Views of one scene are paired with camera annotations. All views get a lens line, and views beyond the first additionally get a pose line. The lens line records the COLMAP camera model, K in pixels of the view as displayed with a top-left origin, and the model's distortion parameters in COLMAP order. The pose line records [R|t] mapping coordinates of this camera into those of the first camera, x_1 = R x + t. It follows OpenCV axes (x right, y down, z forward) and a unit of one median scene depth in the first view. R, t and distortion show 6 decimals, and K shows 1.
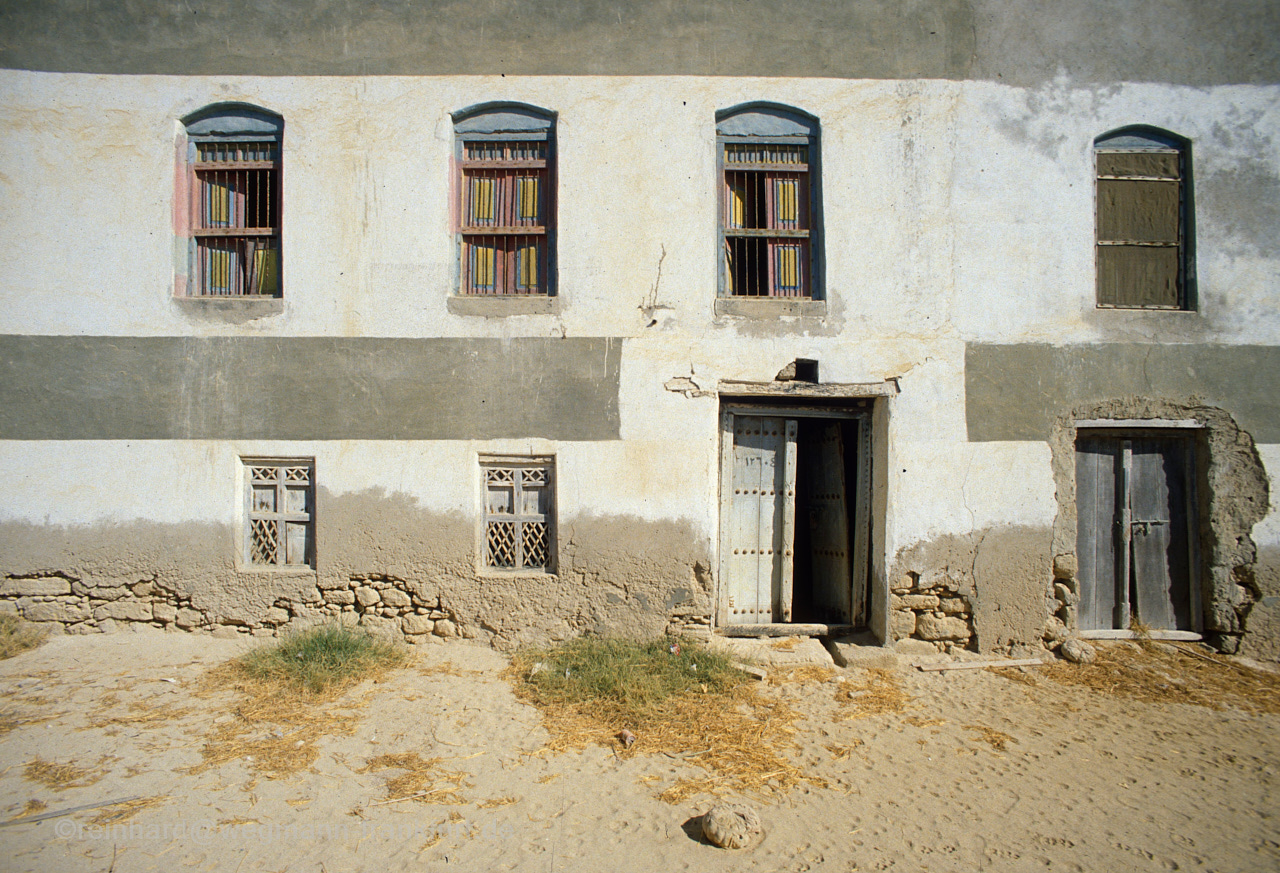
lens RADIAL K [[698.1, 0, 669.7], [0, 698.1, 441.6], [0, 0, 1]] dist [-0.072947, 0.050401]
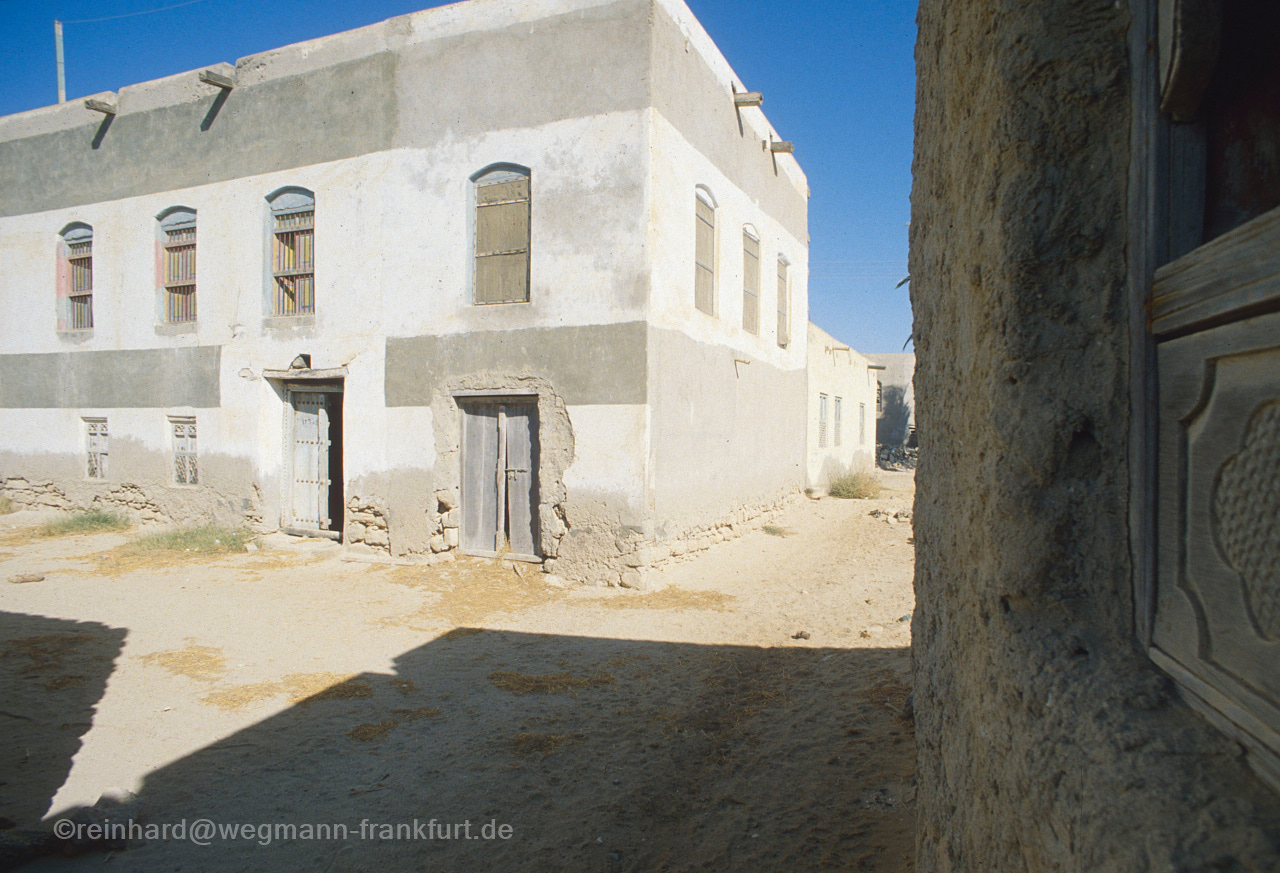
lens RADIAL K [[673.6, 0, 653.3], [0, 673.6, 440.9], [0, 0, 1]] dist [-0.065808, 0.050939]
pose [[0.930097, 0.013839, -0.367053, 1.442294], [-0.008201, 0.999823, 0.016914, 0.042048], [0.367222, -0.012721, 0.930046, -0.078864]]
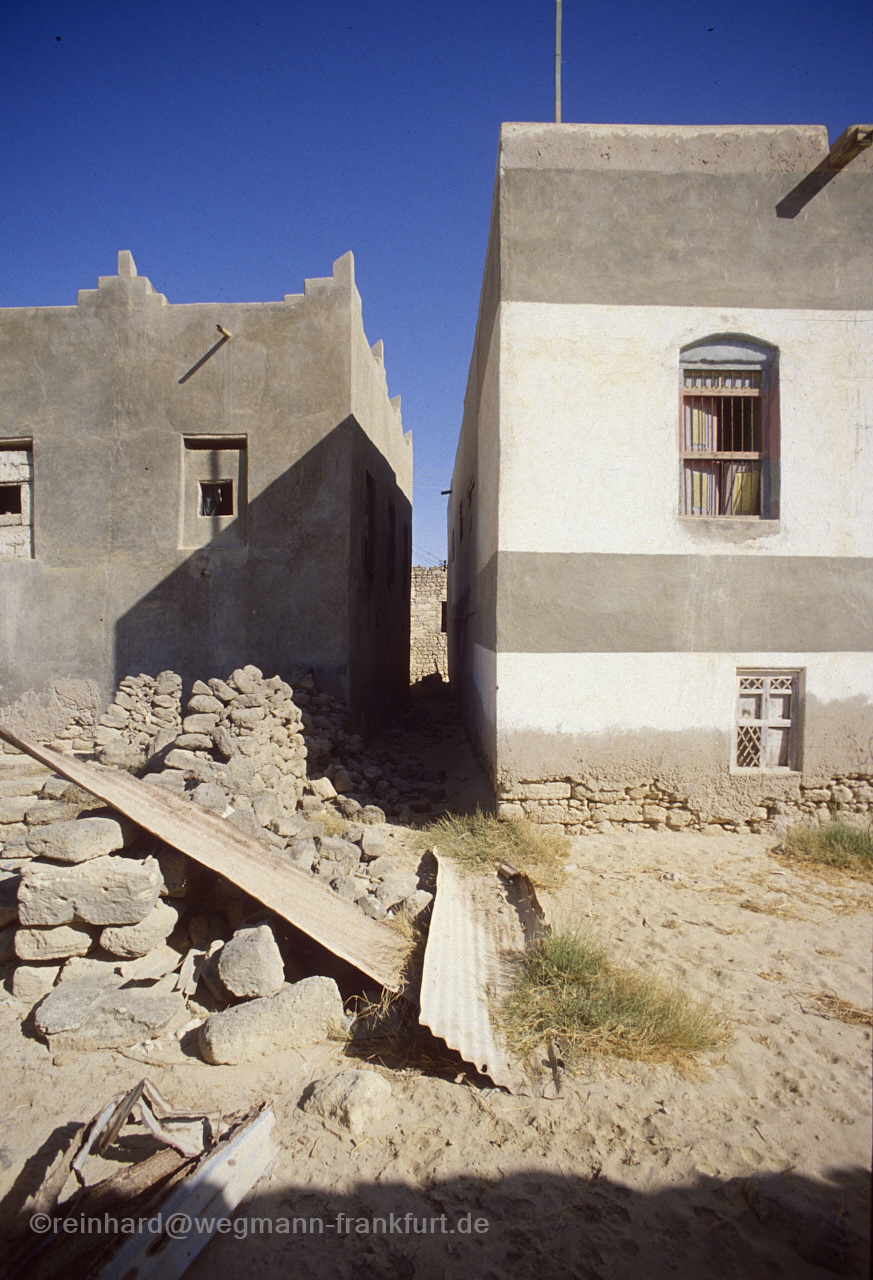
lens RADIAL K [[671.8, 0, 438.5], [0, 671.8, 655.7], [0, 0, 1]] dist [-0.069707, 0.049045]
pose [[0.999743, -0.003021, 0.022484, -1.119869], [0.002286, 0.999464, 0.032660, -0.031889], [-0.022571, -0.032600, 0.999214, -0.027244]]
